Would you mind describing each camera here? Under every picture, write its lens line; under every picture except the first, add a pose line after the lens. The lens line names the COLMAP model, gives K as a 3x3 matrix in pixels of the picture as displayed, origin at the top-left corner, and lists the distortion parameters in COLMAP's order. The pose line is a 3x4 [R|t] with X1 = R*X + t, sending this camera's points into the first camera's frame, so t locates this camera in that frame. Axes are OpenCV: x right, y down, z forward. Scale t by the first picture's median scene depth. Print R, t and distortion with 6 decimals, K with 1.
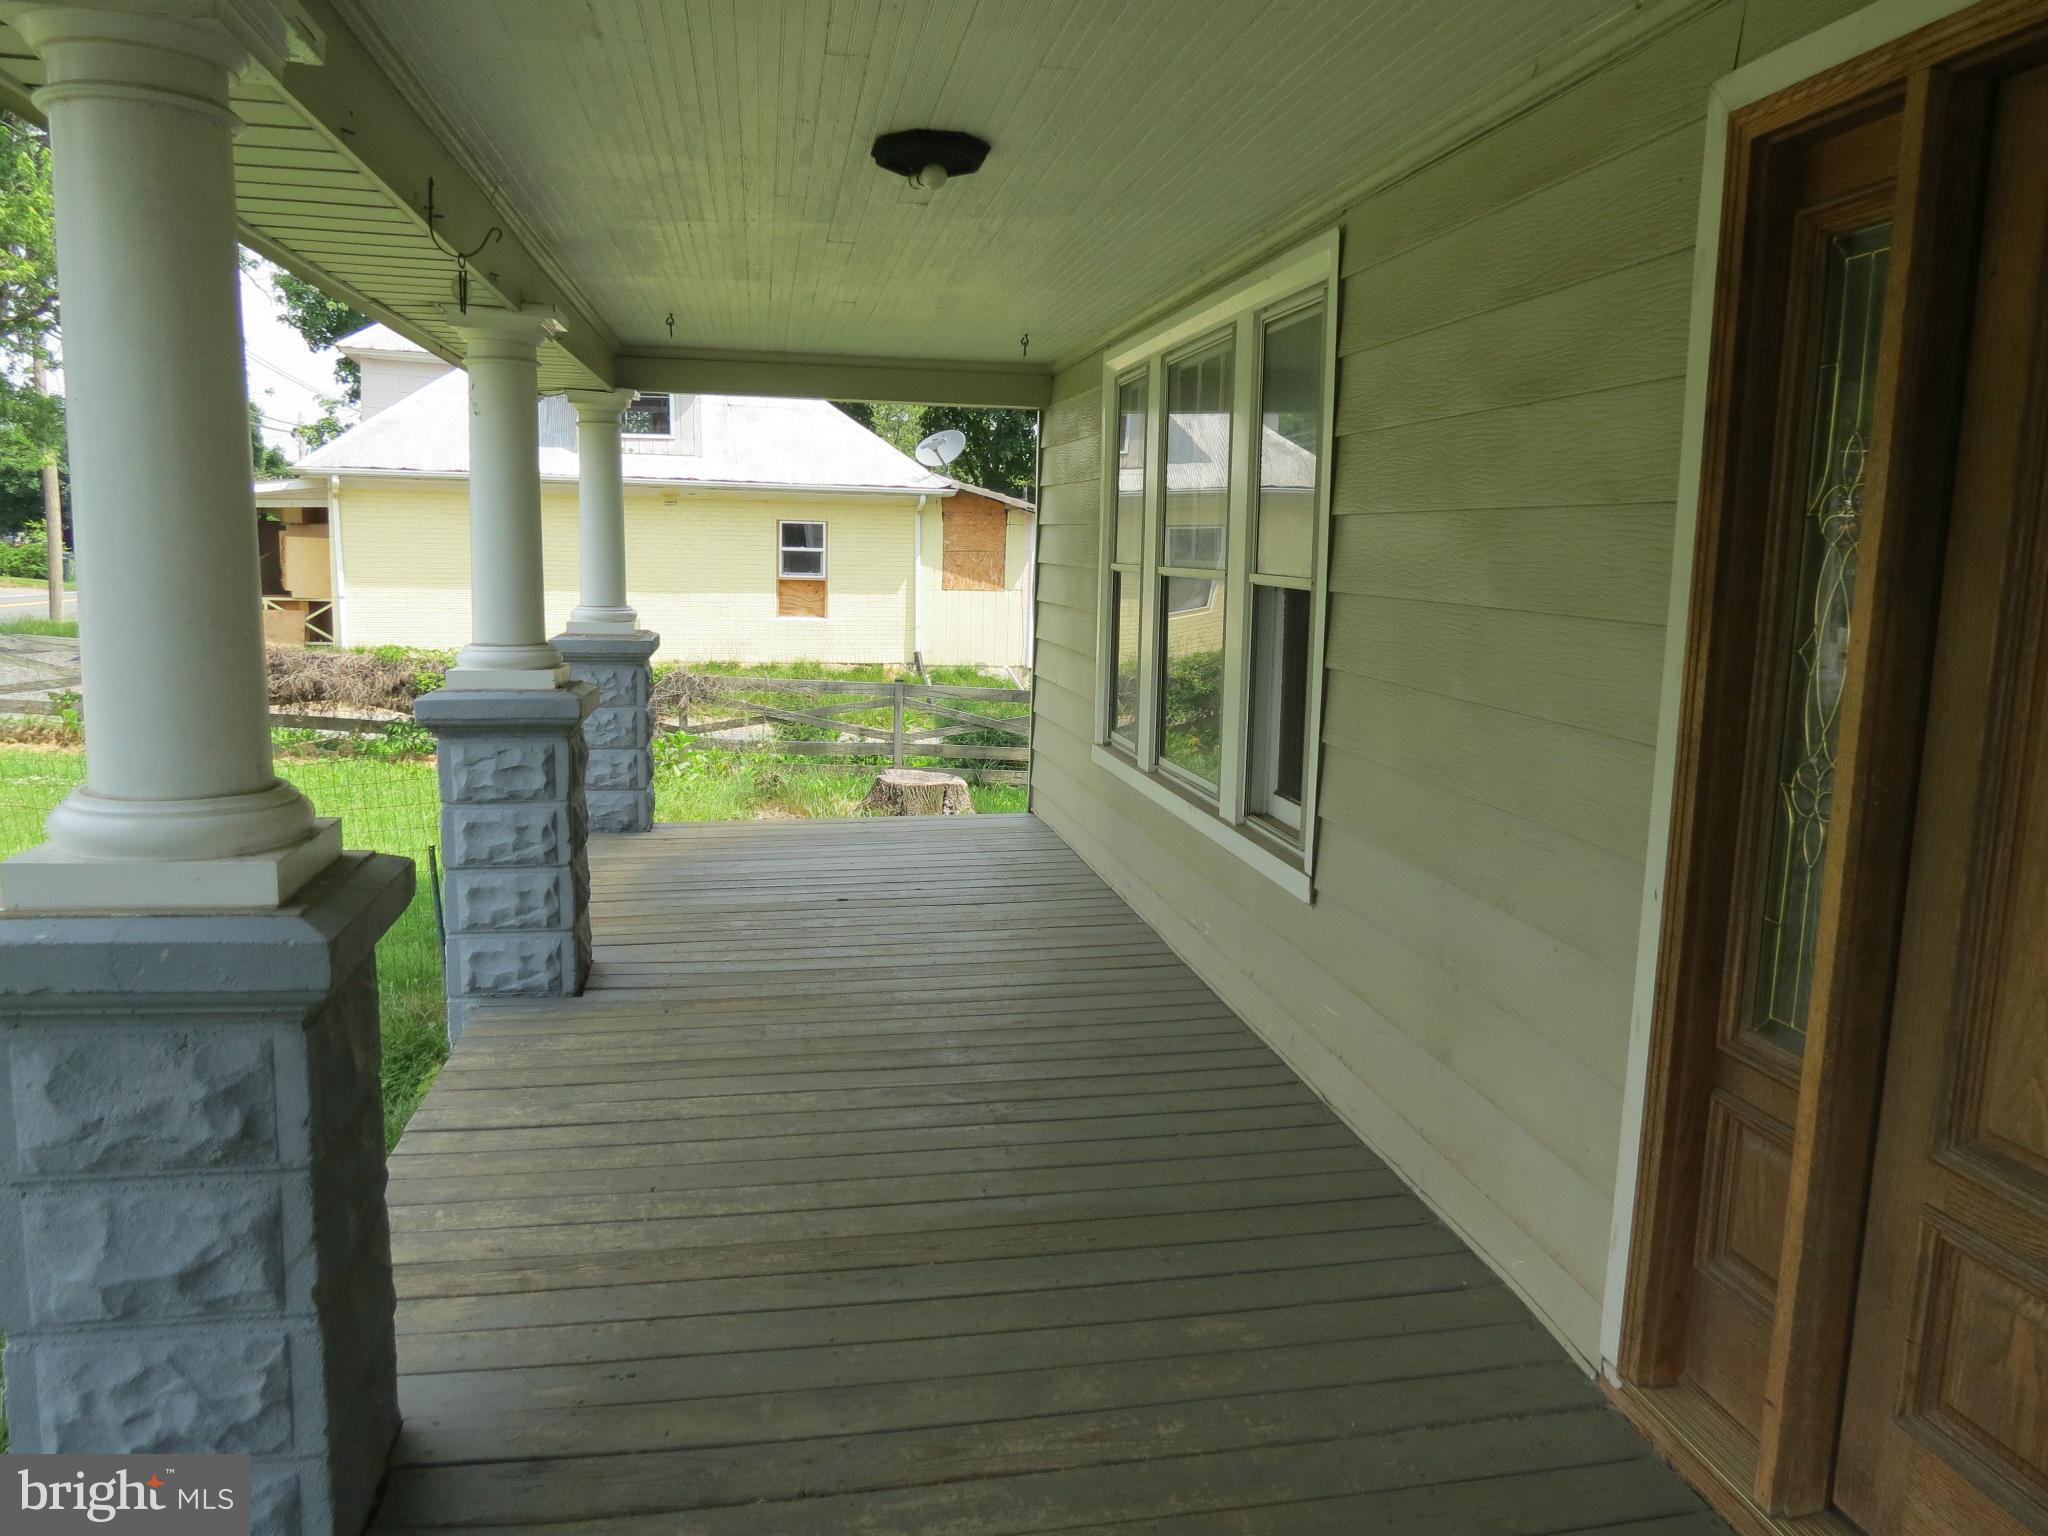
lens RADIAL K [[1459.7, 0, 1014.1], [0, 1459.7, 772.2], [0, 0, 1]] dist [-0.022520, 0.005160]
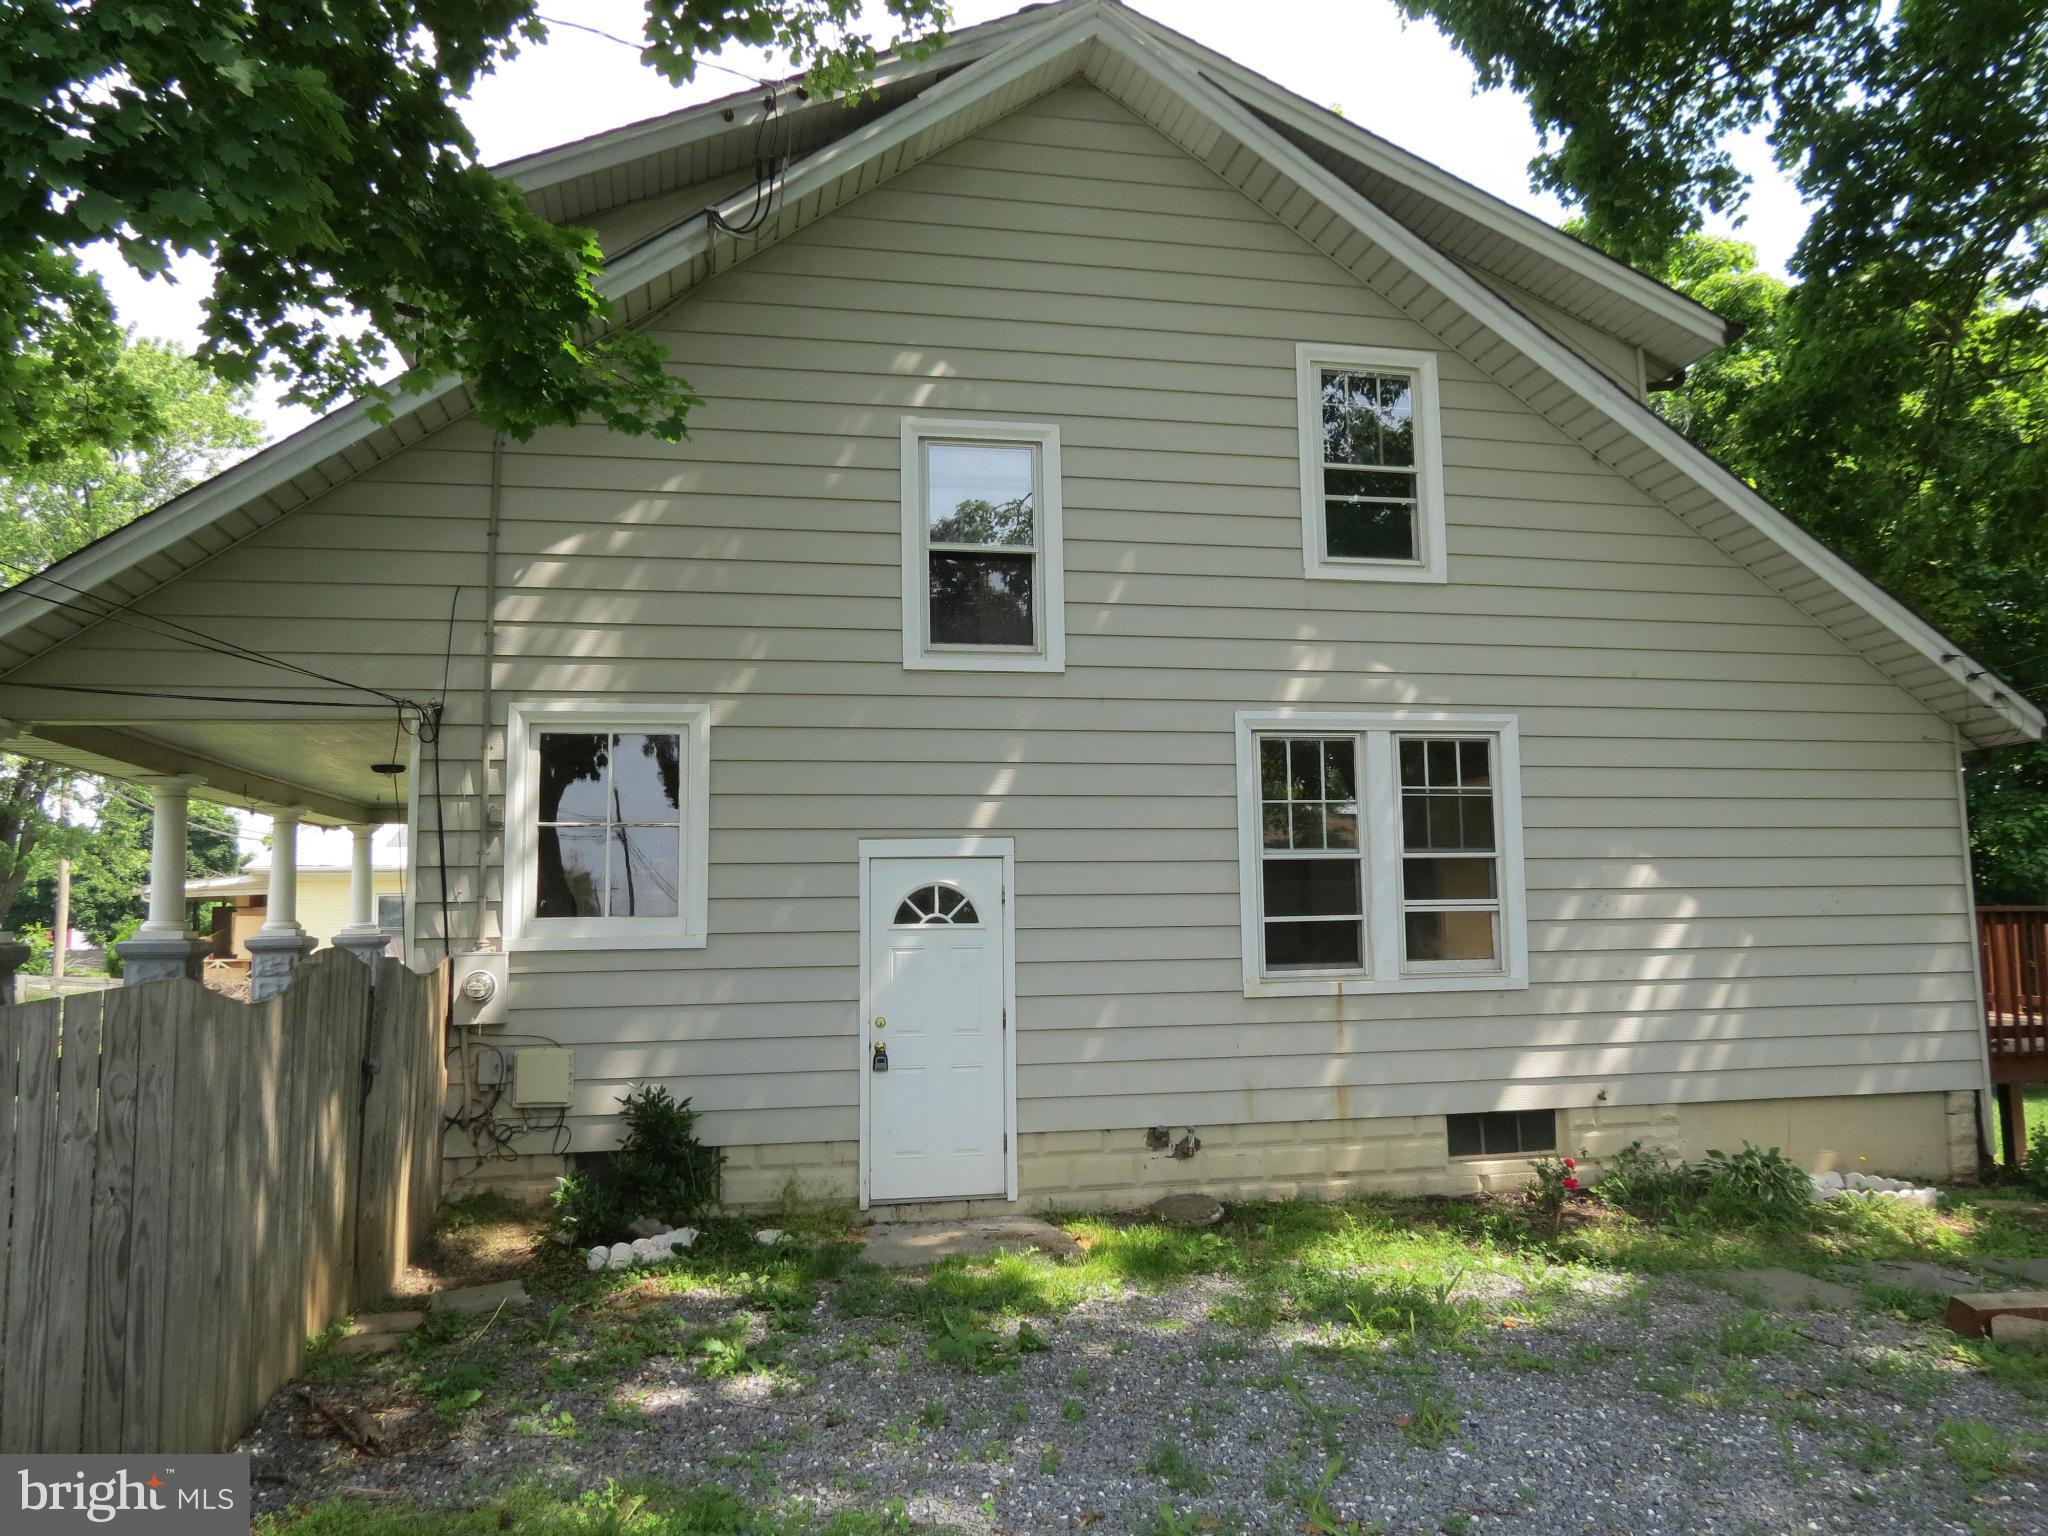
lens RADIAL K [[1485.0, 0, 1024.0], [0, 1485.0, 768.0], [0, 0, 1]] dist [-0.024416, -0.000100]
pose [[0.998990, -0.041292, 0.017722, 0.231578], [0.044440, 0.966268, -0.253676, 0.091291], [-0.006650, 0.254207, 0.967127, -0.406943]]
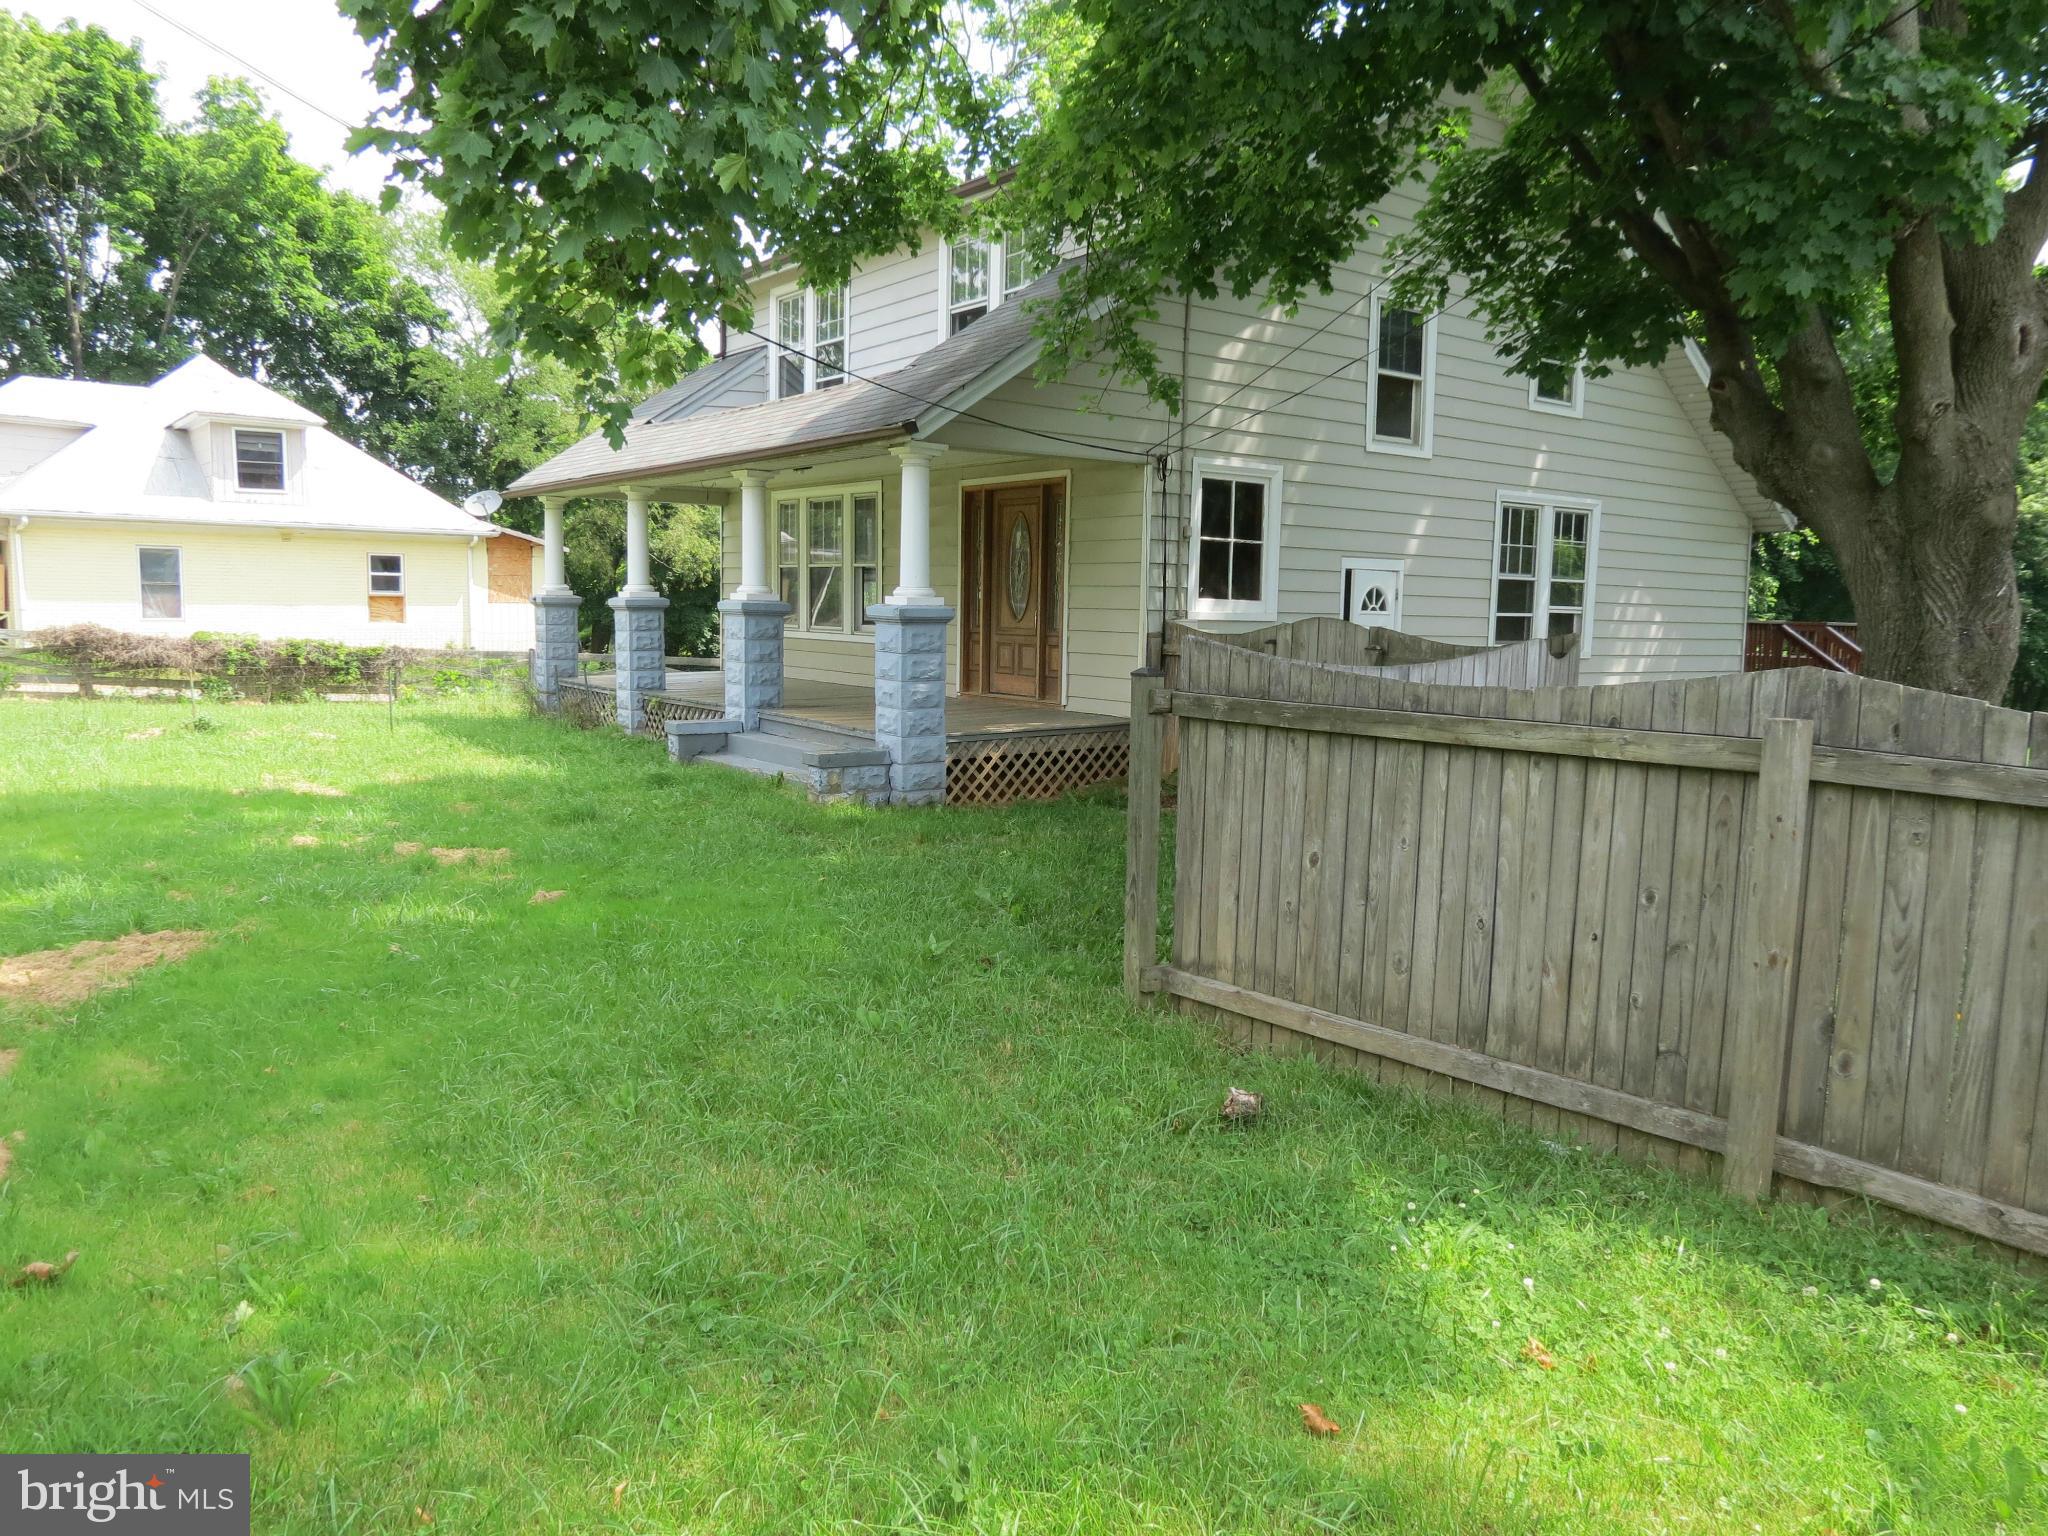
lens RADIAL K [[1459.7, 0, 1014.1], [0, 1459.7, 772.2], [0, 0, 1]] dist [-0.022520, 0.005160]
pose [[0.898213, -0.057977, 0.435721, -0.235041], [0.069505, 0.997526, -0.010550, 0.096670], [-0.434031, 0.039760, 0.900020, -0.524226]]
